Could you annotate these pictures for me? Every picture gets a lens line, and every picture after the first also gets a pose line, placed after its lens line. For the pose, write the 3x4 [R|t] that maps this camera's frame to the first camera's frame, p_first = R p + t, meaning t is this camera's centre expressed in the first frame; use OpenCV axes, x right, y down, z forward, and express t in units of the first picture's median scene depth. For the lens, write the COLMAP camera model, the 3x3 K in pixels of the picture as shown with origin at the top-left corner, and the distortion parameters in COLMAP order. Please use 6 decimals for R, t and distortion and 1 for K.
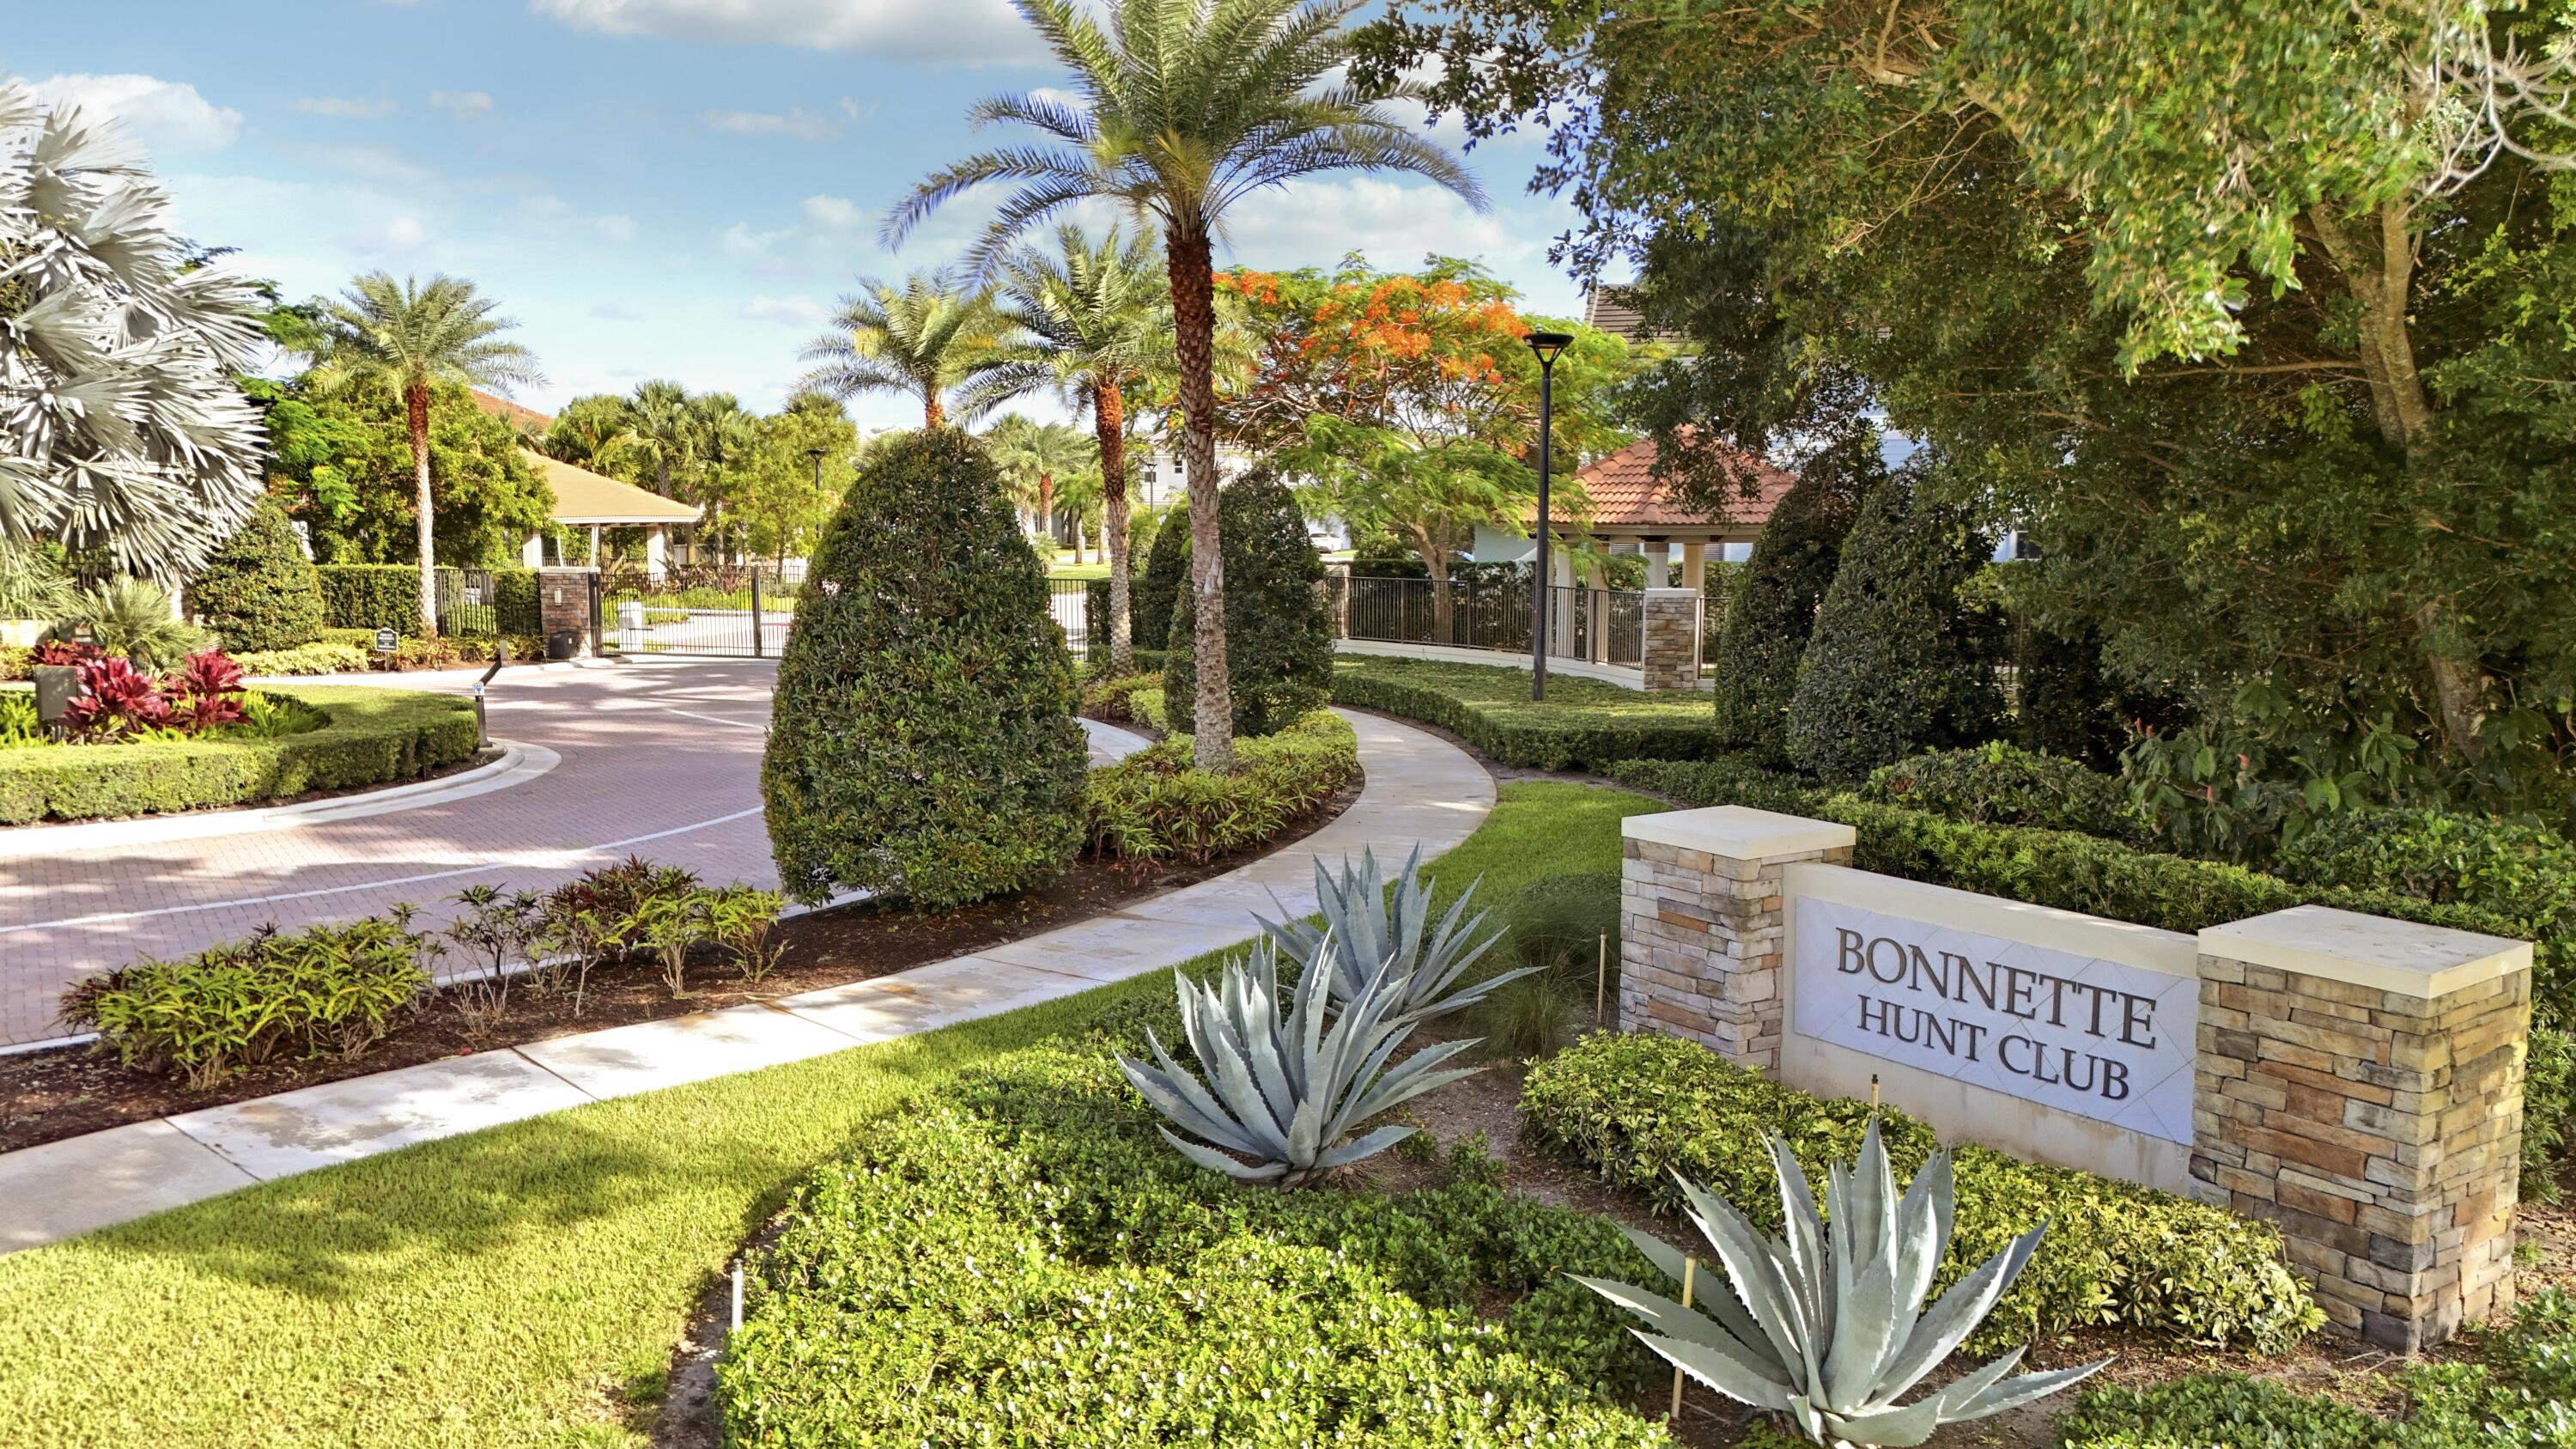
lens RADIAL K [[1917.5, 0, 1278.9], [0, 1917.5, 738.7], [0, 0, 1]] dist [0.058462, -0.040498]
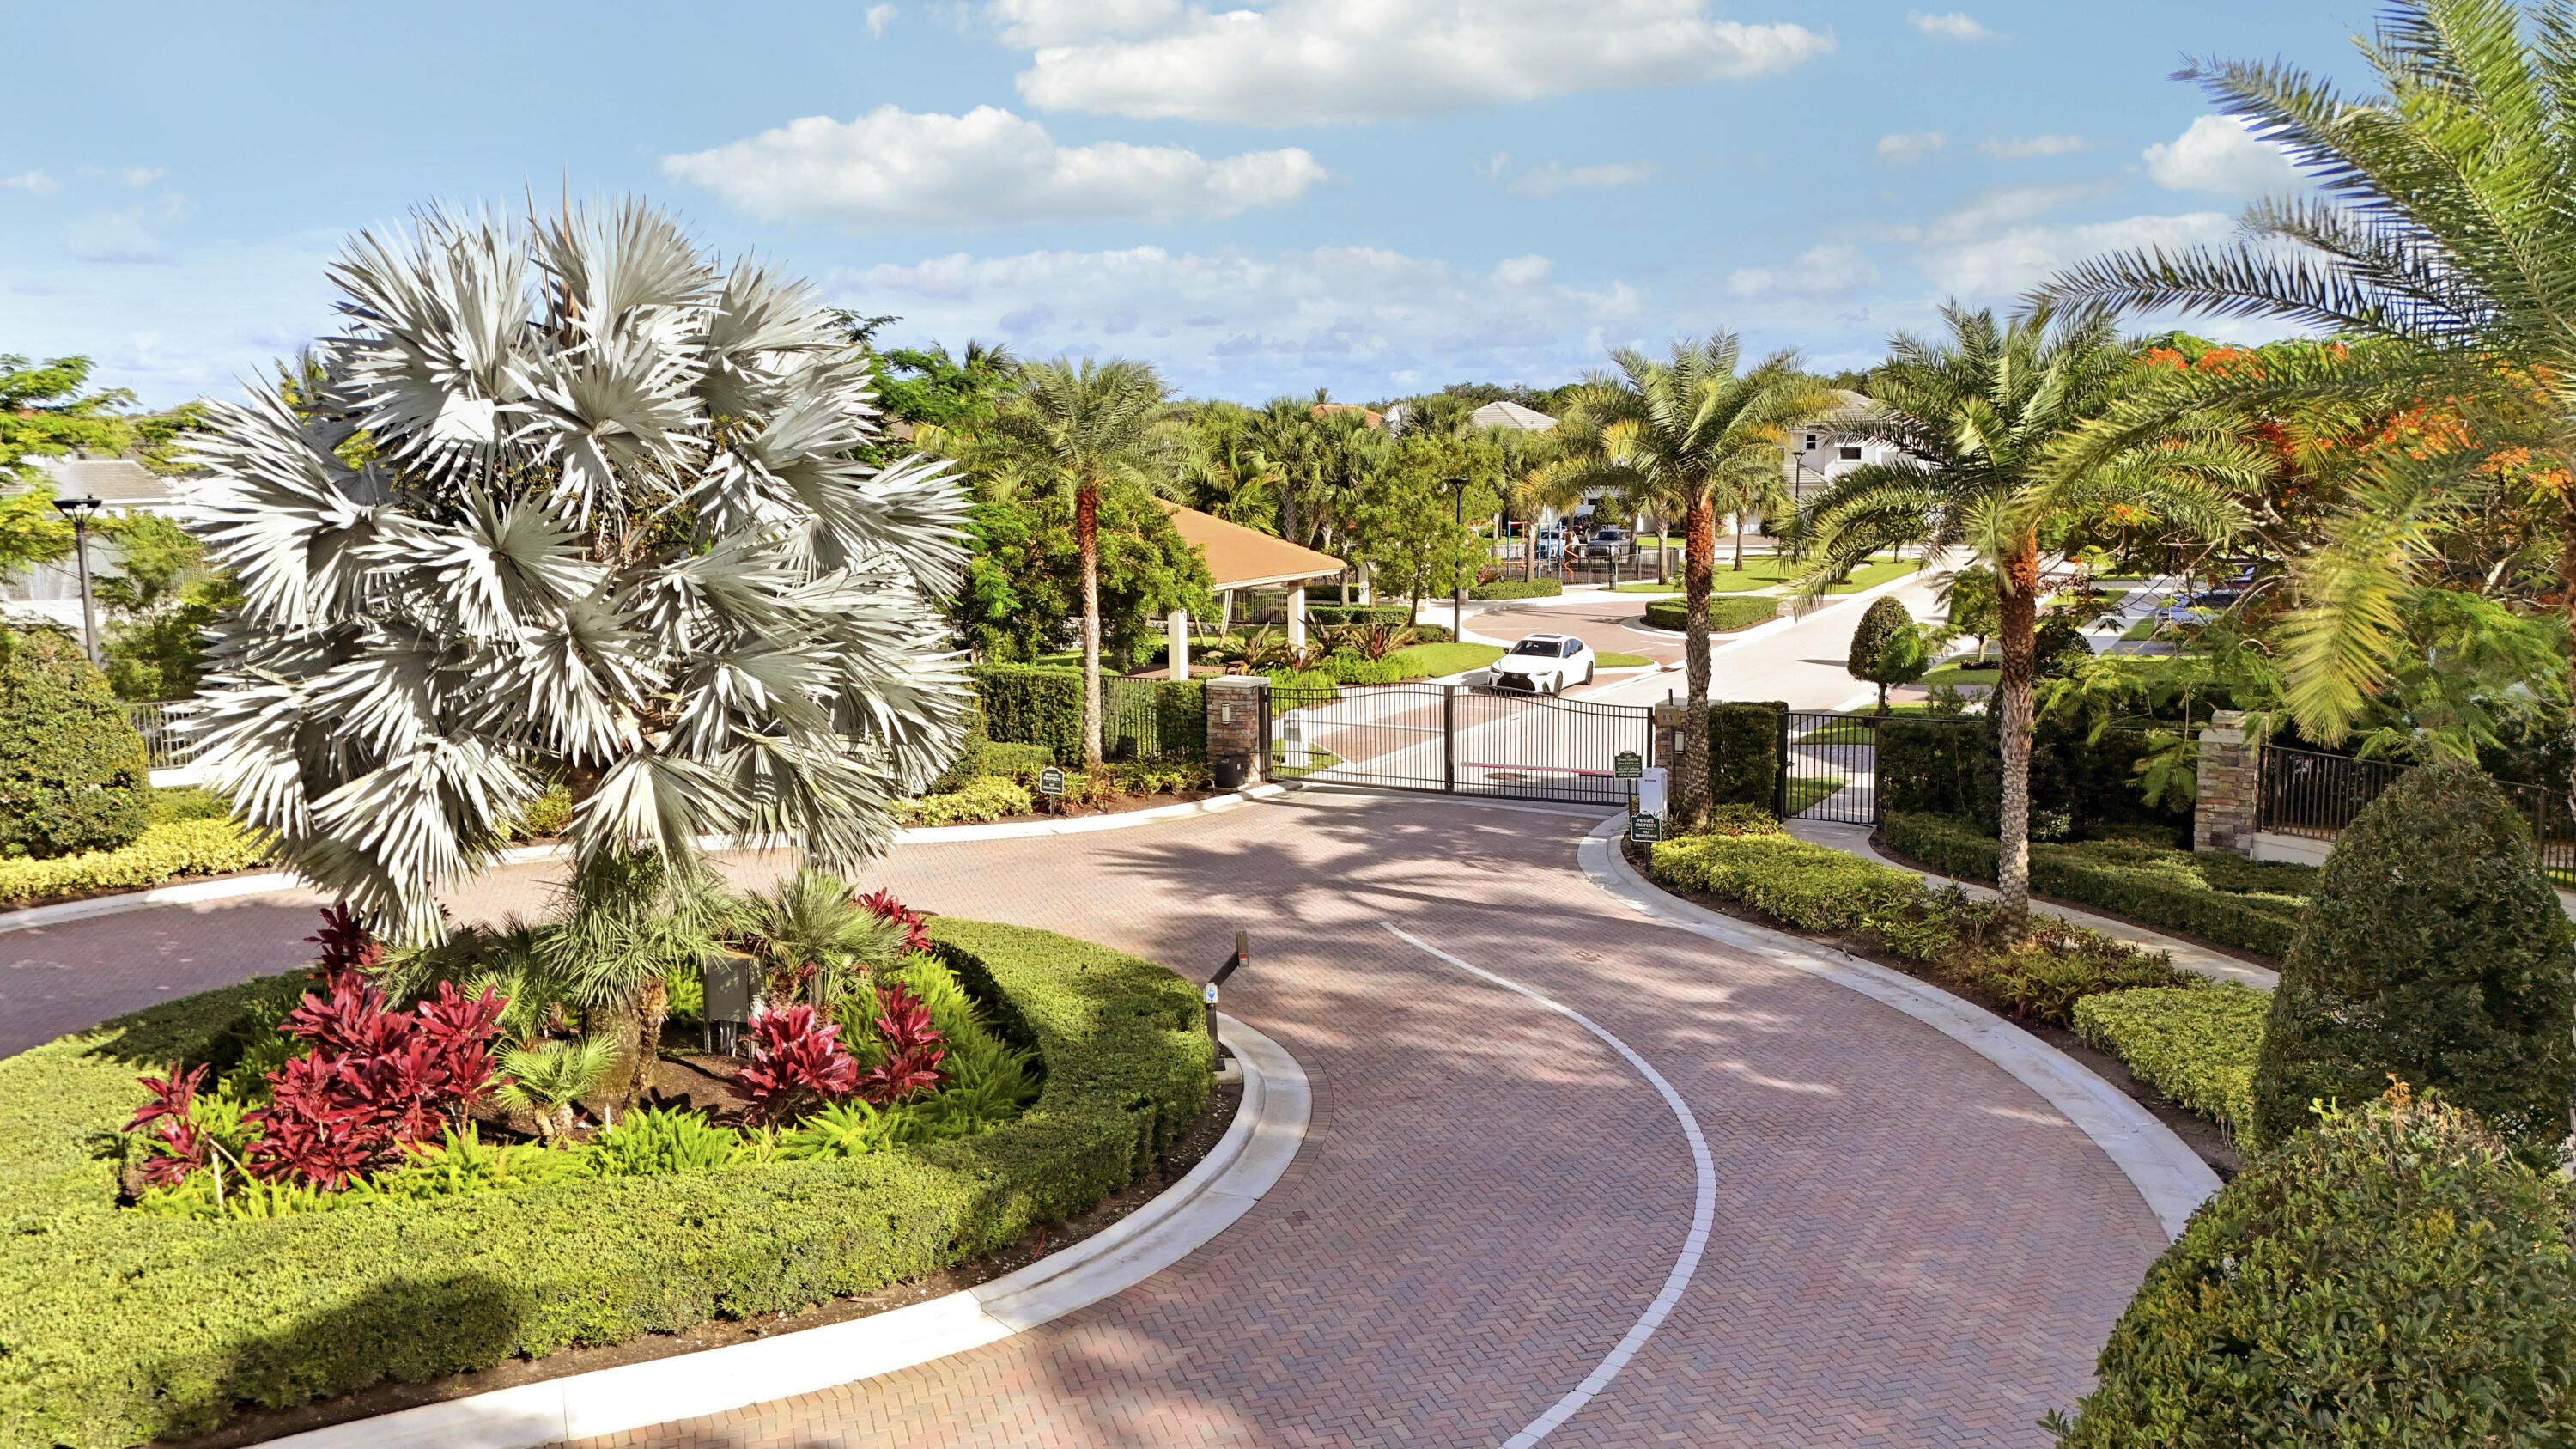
lens RADIAL K [[1835.0, 0, 1288.0], [0, 1835.0, 724.5], [0, 0, 1]] dist [0.084270, -0.056508]
pose [[0.966583, 0.033895, -0.254104, -0.135852], [-0.021137, 0.998383, 0.052773, -0.113113], [0.255482, -0.045638, 0.965736, 0.208526]]
